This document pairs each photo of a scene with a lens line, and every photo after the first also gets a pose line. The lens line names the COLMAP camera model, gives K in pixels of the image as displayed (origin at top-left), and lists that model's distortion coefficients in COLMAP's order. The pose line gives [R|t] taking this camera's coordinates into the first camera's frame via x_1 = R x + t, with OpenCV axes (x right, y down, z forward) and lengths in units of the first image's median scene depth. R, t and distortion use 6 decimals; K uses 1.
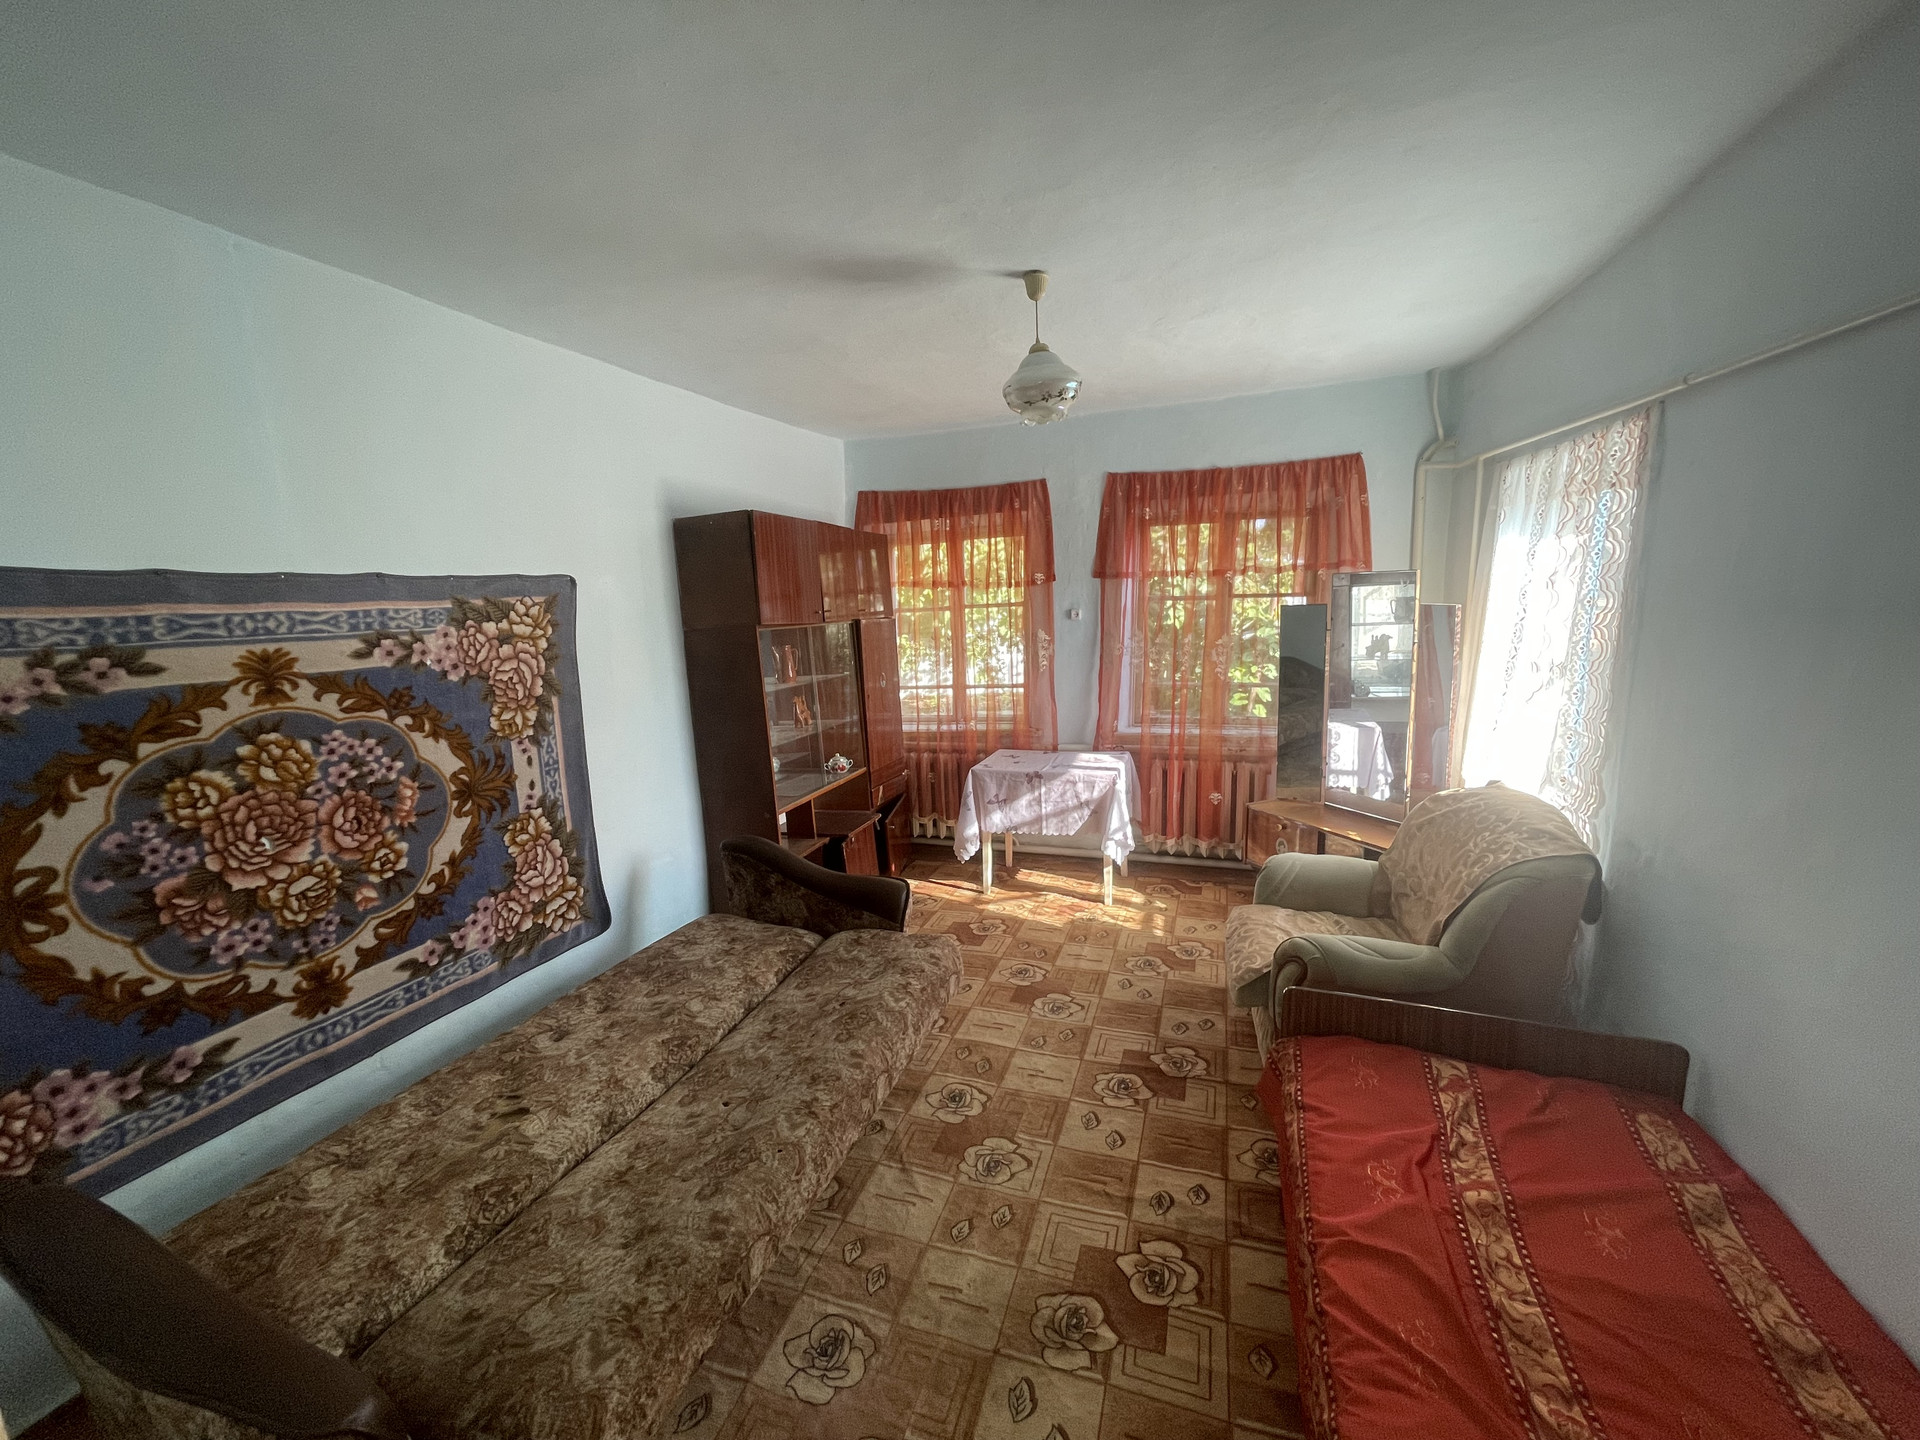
lens RADIAL K [[786.9, 0, 953.5], [0, 786.9, 720.6], [0, 0, 1]] dist [0.010661, -0.003541]
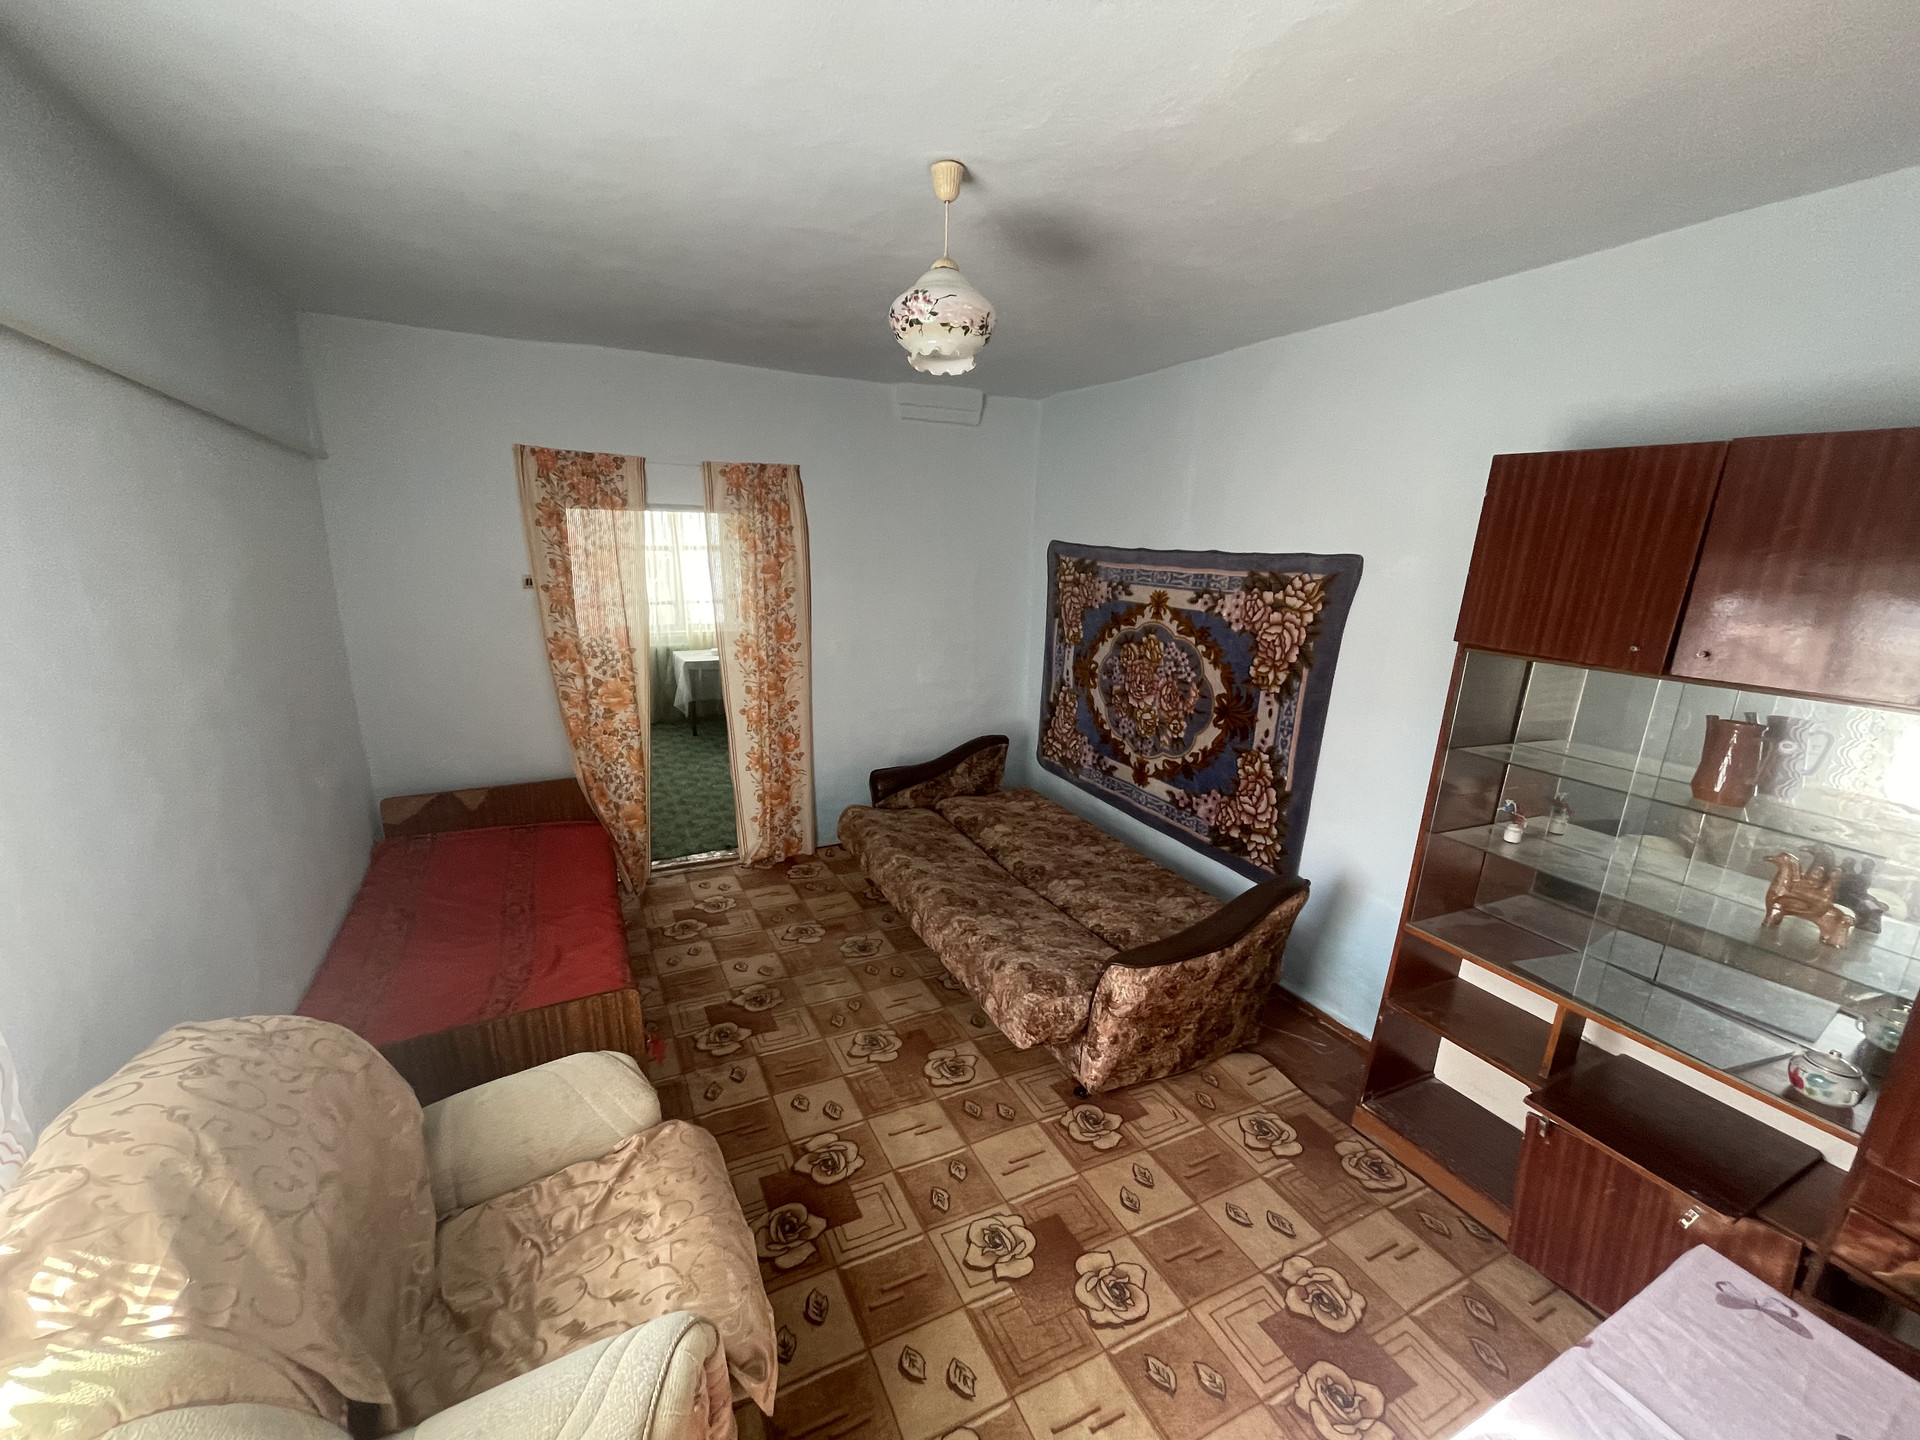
lens RADIAL K [[786.9, 0, 953.5], [0, 786.9, 720.6], [0, 0, 1]] dist [0.010661, -0.003541]
pose [[-0.705379, 0.174383, -0.687045, 0.684028], [-0.115049, 0.928248, 0.353723, -0.339363], [0.699432, 0.328552, -0.634704, 1.611847]]
